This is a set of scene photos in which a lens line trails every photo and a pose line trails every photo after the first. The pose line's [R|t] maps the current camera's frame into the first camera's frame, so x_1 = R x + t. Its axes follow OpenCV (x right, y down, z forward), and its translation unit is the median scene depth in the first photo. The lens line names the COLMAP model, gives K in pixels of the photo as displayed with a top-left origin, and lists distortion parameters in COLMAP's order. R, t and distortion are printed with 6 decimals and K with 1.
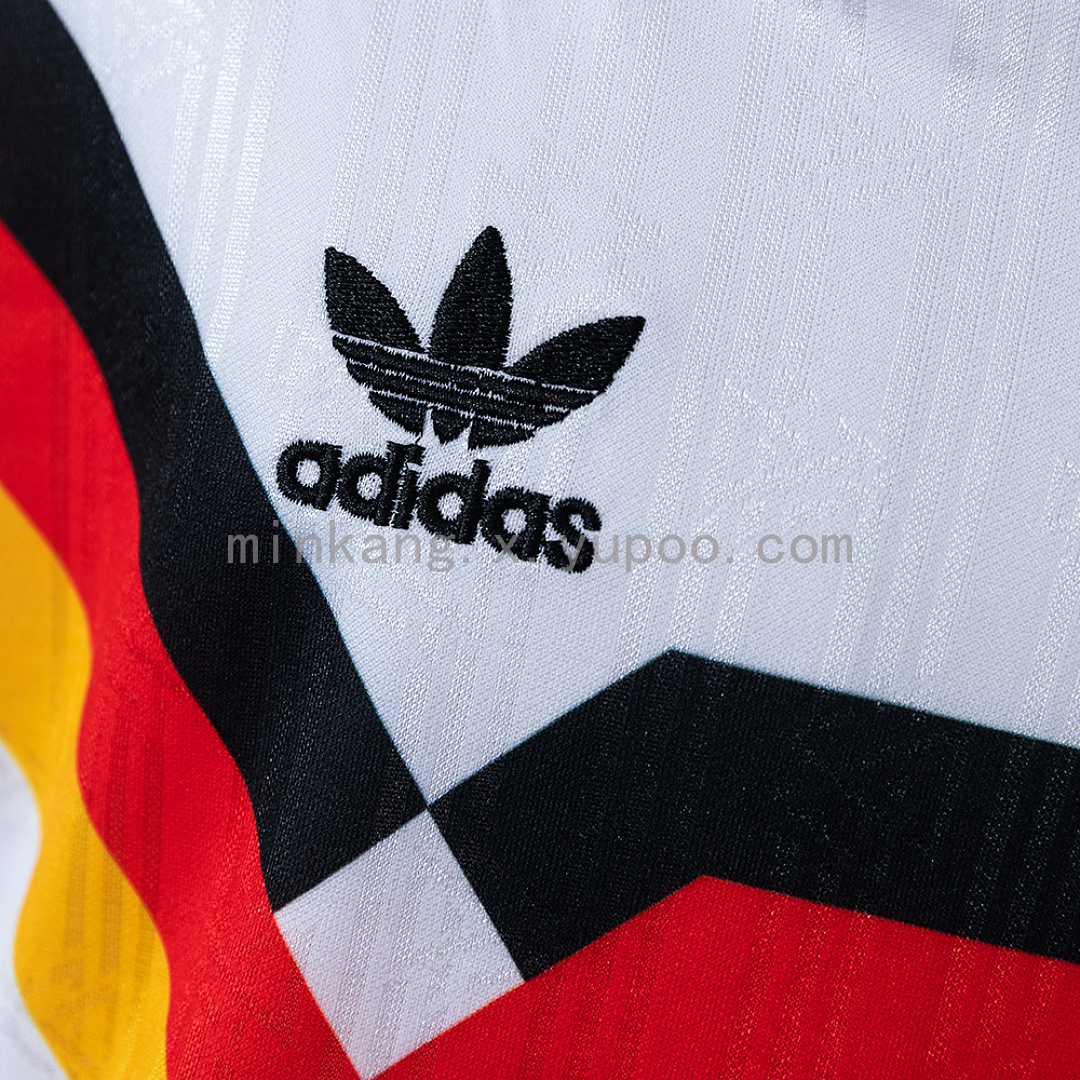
lens RADIAL K [[2988.7, 0, 540.0], [0, 2988.7, 539.1], [0, 0, 1]] dist [-0.056988, 0.000000]
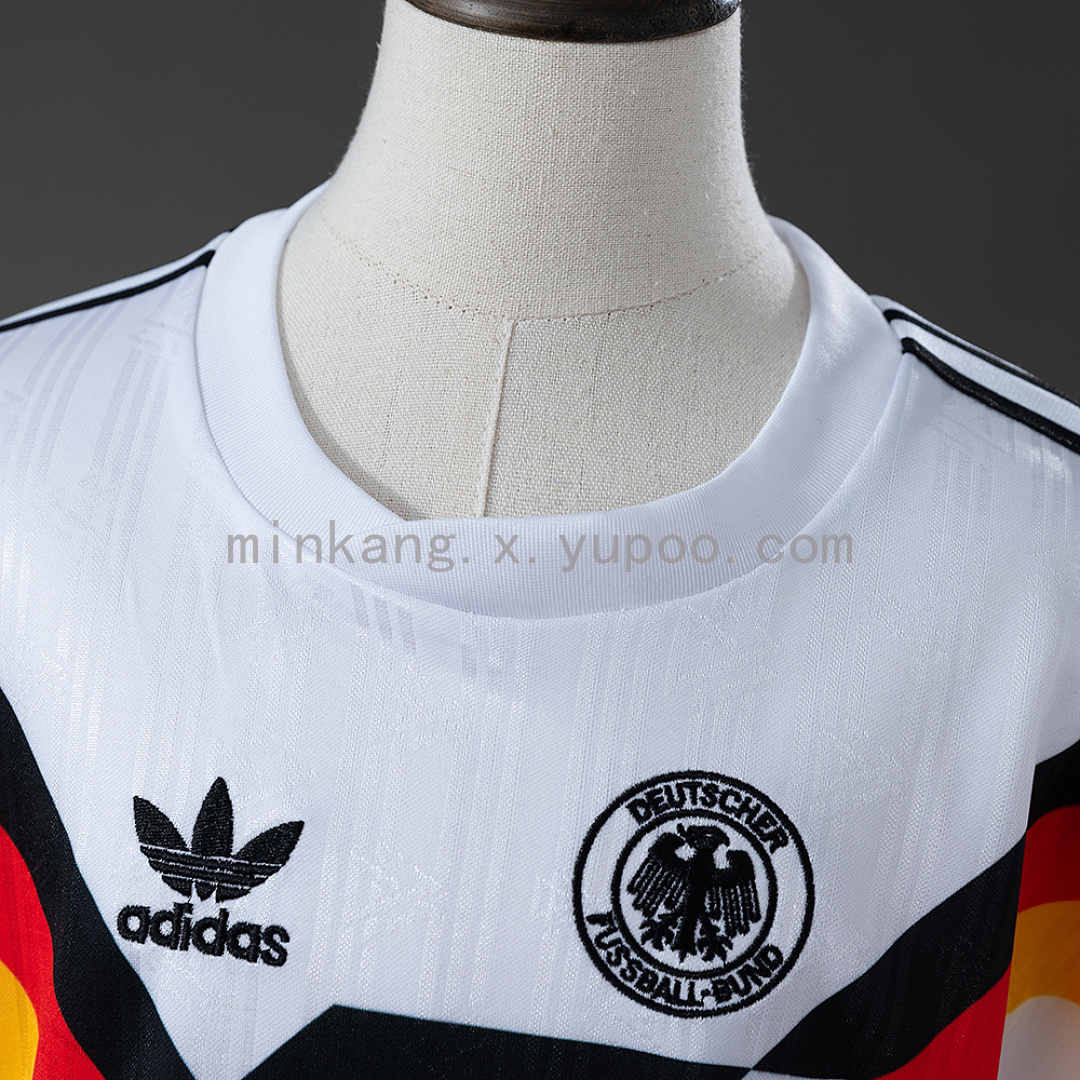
lens RADIAL K [[3133.1, 0, 539.9], [0, 3133.1, 540.6], [0, 0, 1]] dist [0.010918, 0.000000]
pose [[0.990789, -0.105759, -0.084570, 0.350831], [0.097608, 0.990650, -0.095320, -0.047137], [0.093860, 0.086187, 0.991848, -0.870235]]
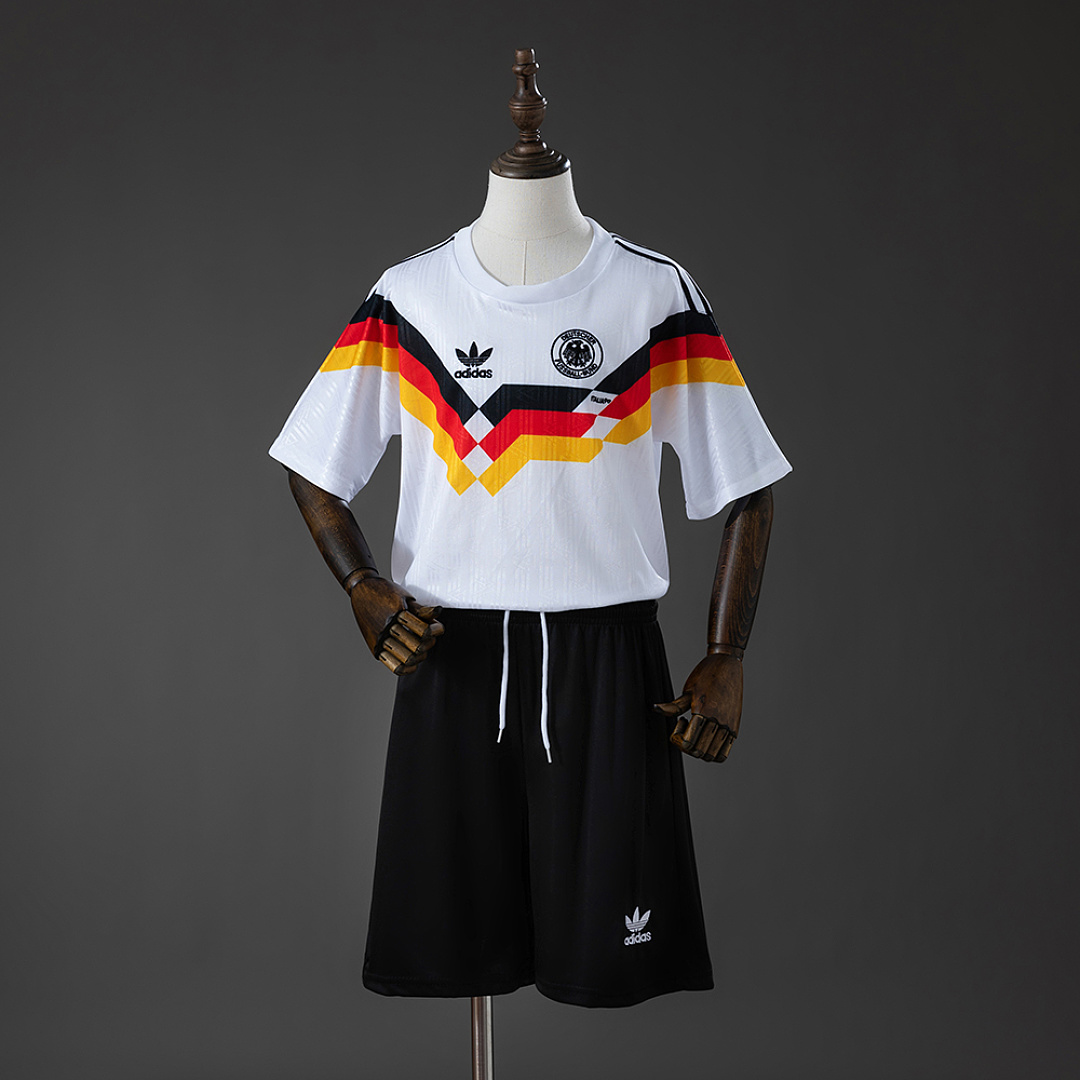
lens RADIAL K [[2233.5, 0, 539.5], [0, 2233.5, 549.3], [0, 0, 1]] dist [0.064809, 0.000000]
pose [[0.975911, -0.204189, -0.076837, 0.528932], [0.194297, 0.973628, -0.119567, 1.254017], [0.099225, 0.101757, 0.989848, -5.147833]]
